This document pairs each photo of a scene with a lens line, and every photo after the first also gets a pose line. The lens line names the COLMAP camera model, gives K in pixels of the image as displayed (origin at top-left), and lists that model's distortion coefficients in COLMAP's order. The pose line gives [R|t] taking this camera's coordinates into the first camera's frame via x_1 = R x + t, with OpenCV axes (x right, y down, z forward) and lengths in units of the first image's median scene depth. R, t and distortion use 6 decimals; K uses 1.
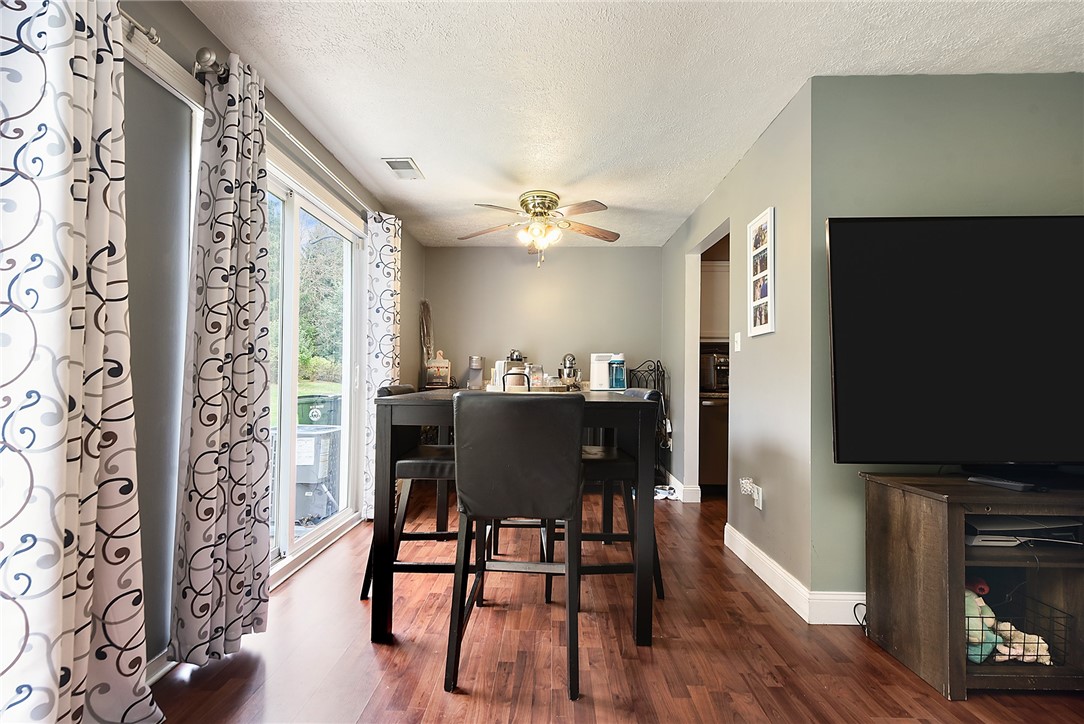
lens RADIAL K [[437.1, 0, 538.0], [0, 437.1, 387.8], [0, 0, 1]] dist [0.006560, -0.002553]
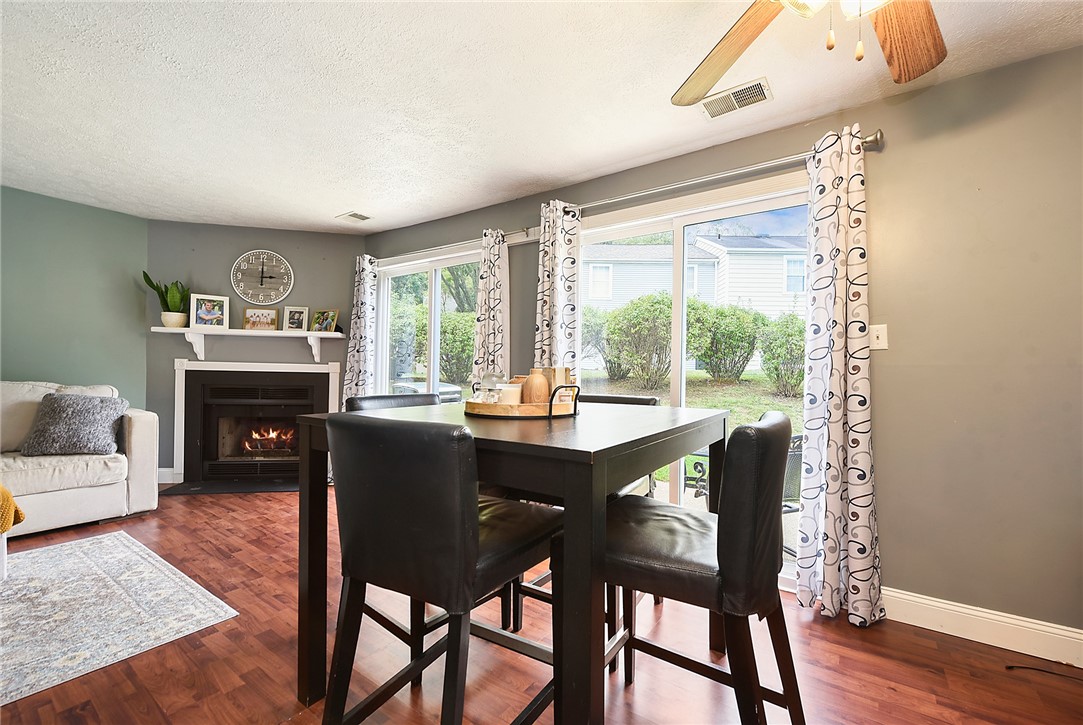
lens RADIAL K [[436.7, 0, 578.1], [0, 436.7, 367.7], [0, 0, 1]] dist [0.006560, -0.002553]
pose [[-0.506435, -0.020689, -0.862030, 0.694327], [-0.033766, 0.999421, -0.004149, -0.065433], [0.861616, 0.027006, -0.506841, 1.784349]]
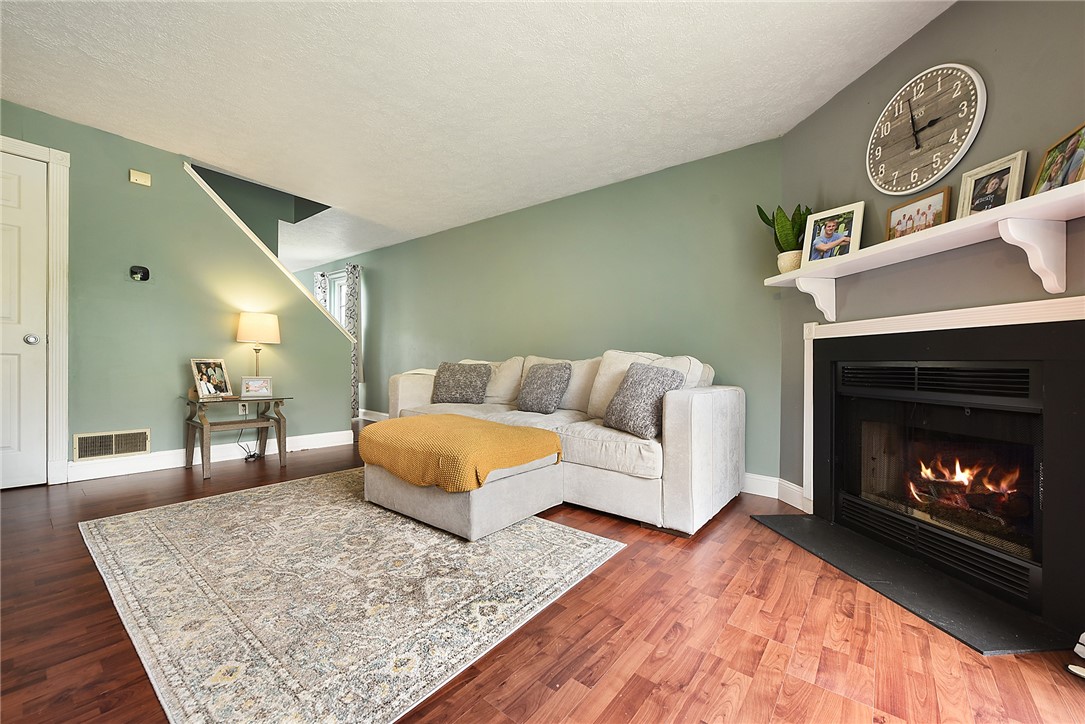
lens RADIAL K [[437.5, 0, 519.4], [0, 437.5, 366.5], [0, 0, 1]] dist [0.006560, -0.002553]
pose [[-0.788236, -0.026988, 0.614781, -0.285584], [-0.019022, 0.999629, 0.019493, 0.076342], [-0.615079, 0.003671, -0.788457, 0.718593]]
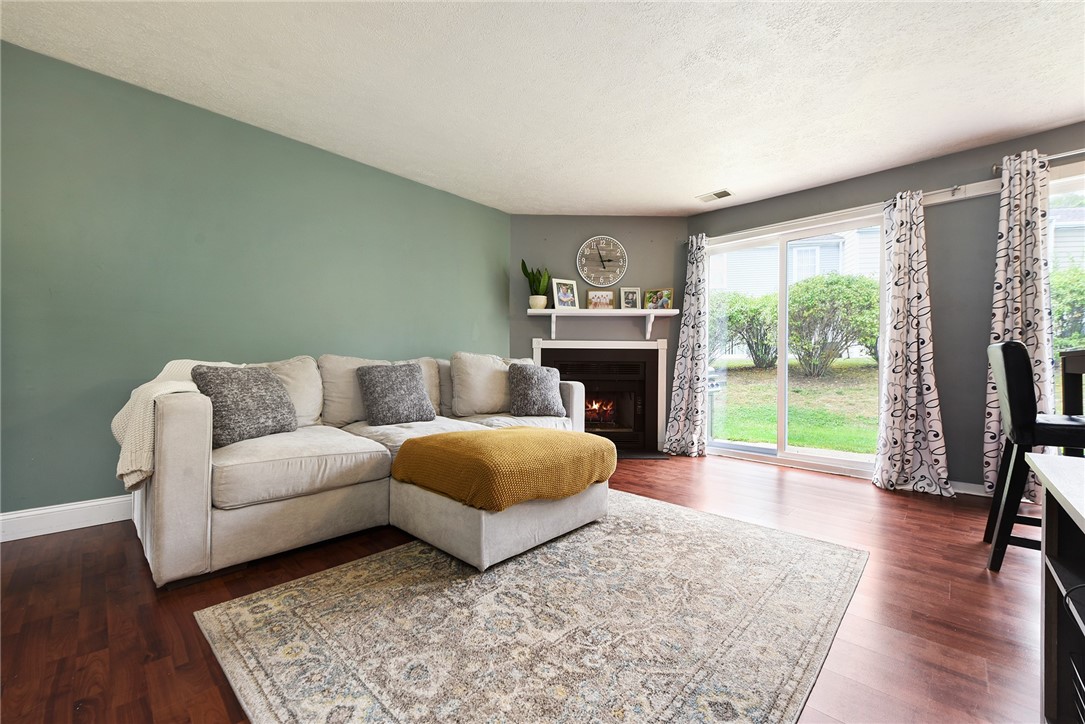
lens RADIAL K [[437.5, 0, 561.2], [0, 437.5, 372.4], [0, 0, 1]] dist [0.006560, -0.002553]
pose [[-0.636722, 0.001836, -0.771091, 1.556316], [-0.017088, 0.999718, 0.016490, 0.086641], [0.770904, 0.023676, -0.636511, 0.653240]]
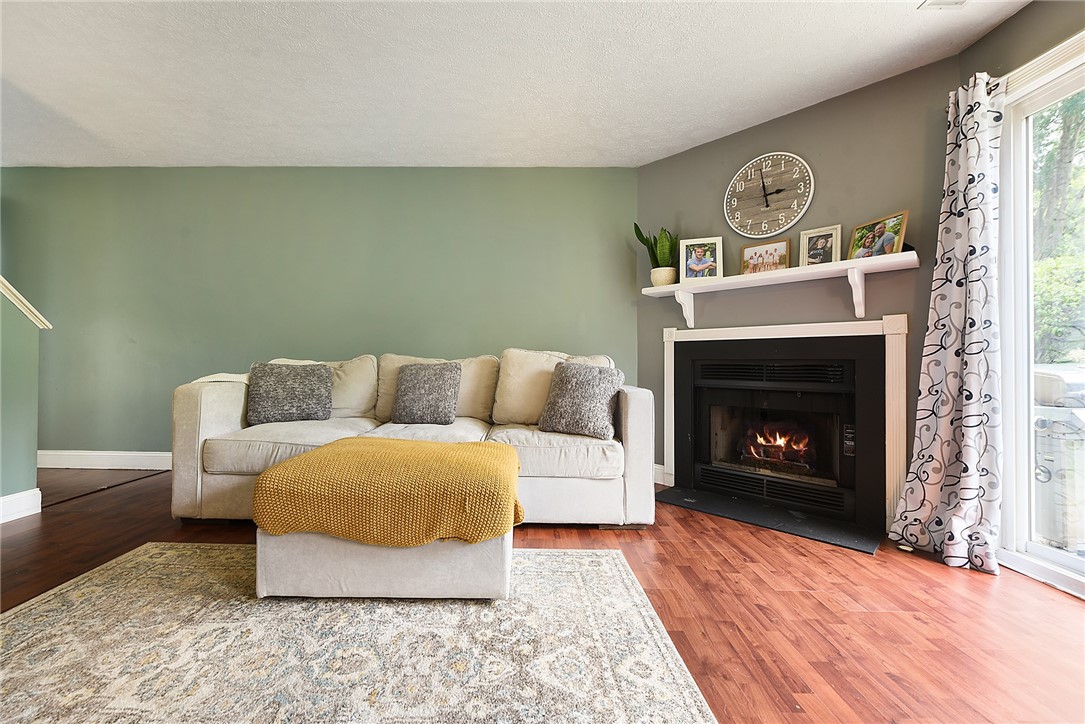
lens RADIAL K [[459.7, 0, 524.1], [0, 459.7, 360.7], [0, 0, 1]] dist [-0.002787, -0.002076]
pose [[-0.999579, -0.017166, -0.023374, 0.437654], [-0.017152, 0.999853, -0.000830, 0.082874], [0.023385, -0.000428, -0.999726, 0.801509]]
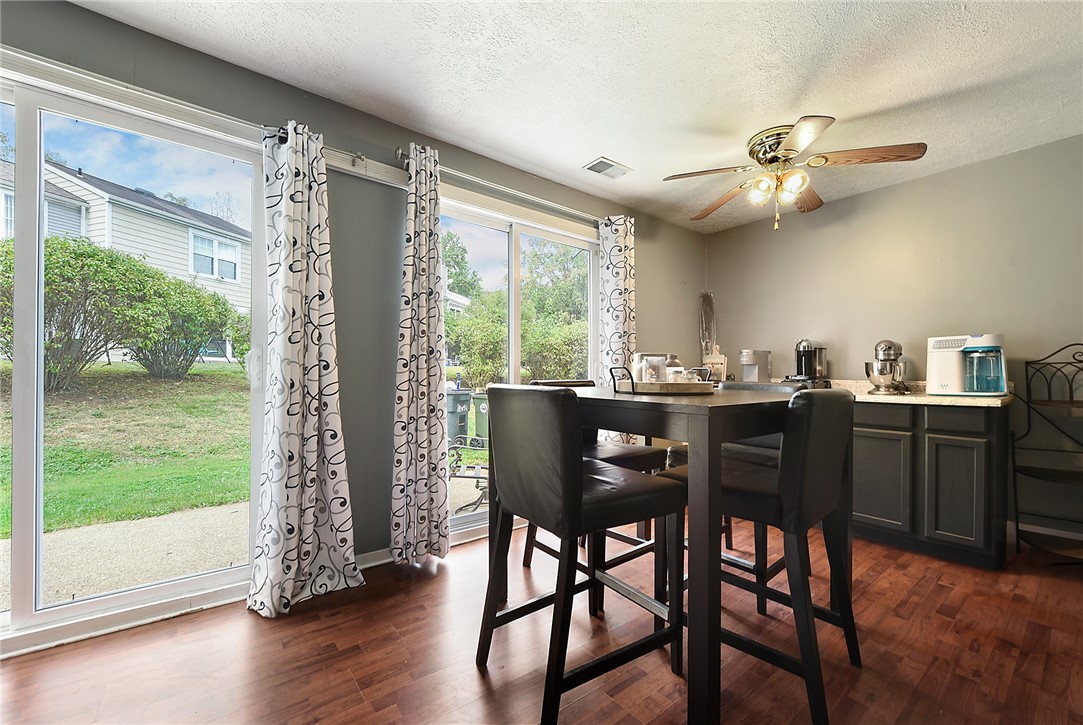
lens RADIAL K [[436.7, 0, 535.2], [0, 436.7, 377.9], [0, 0, 1]] dist [0.006560, -0.002553]
pose [[0.640113, 0.008132, -0.768237, 0.571581], [-0.024675, 0.999646, -0.009978, 0.002707], [0.767884, 0.025343, 0.640087, 0.349085]]
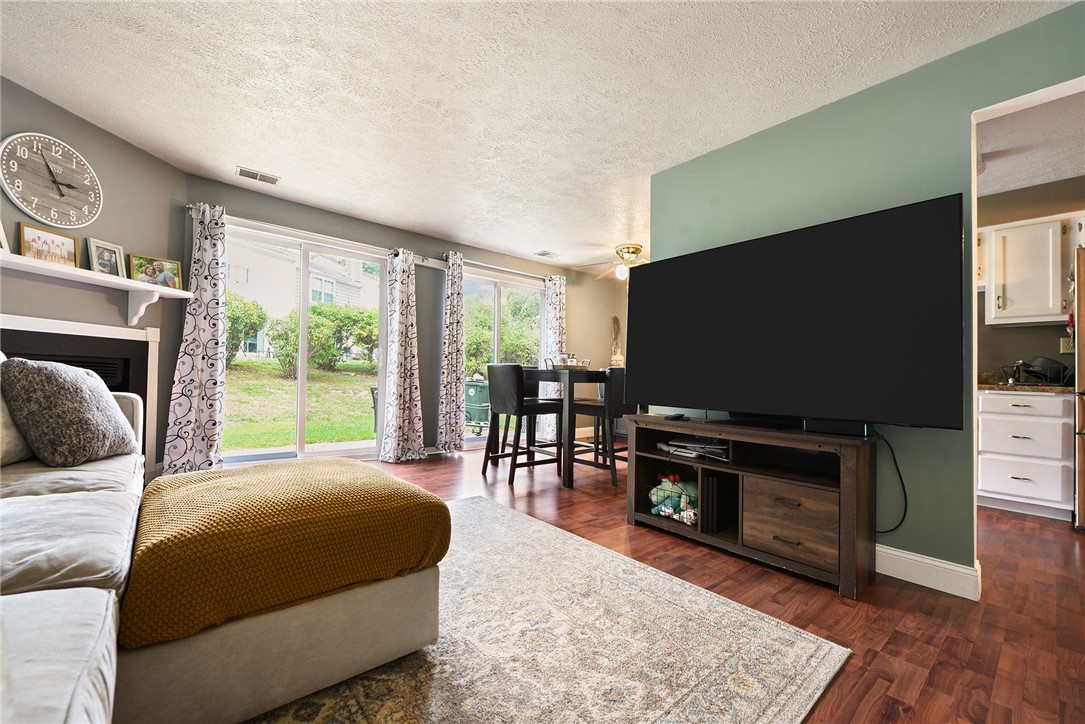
lens RADIAL K [[421.9, 0, 527.5], [0, 421.9, 378.3], [0, 0, 1]] dist [0.005966, -0.002137]
pose [[0.669968, 0.020733, -0.742100, 1.559226], [-0.037670, 0.999272, -0.006090, 0.085636], [0.741433, 0.032035, 0.670262, -0.449692]]
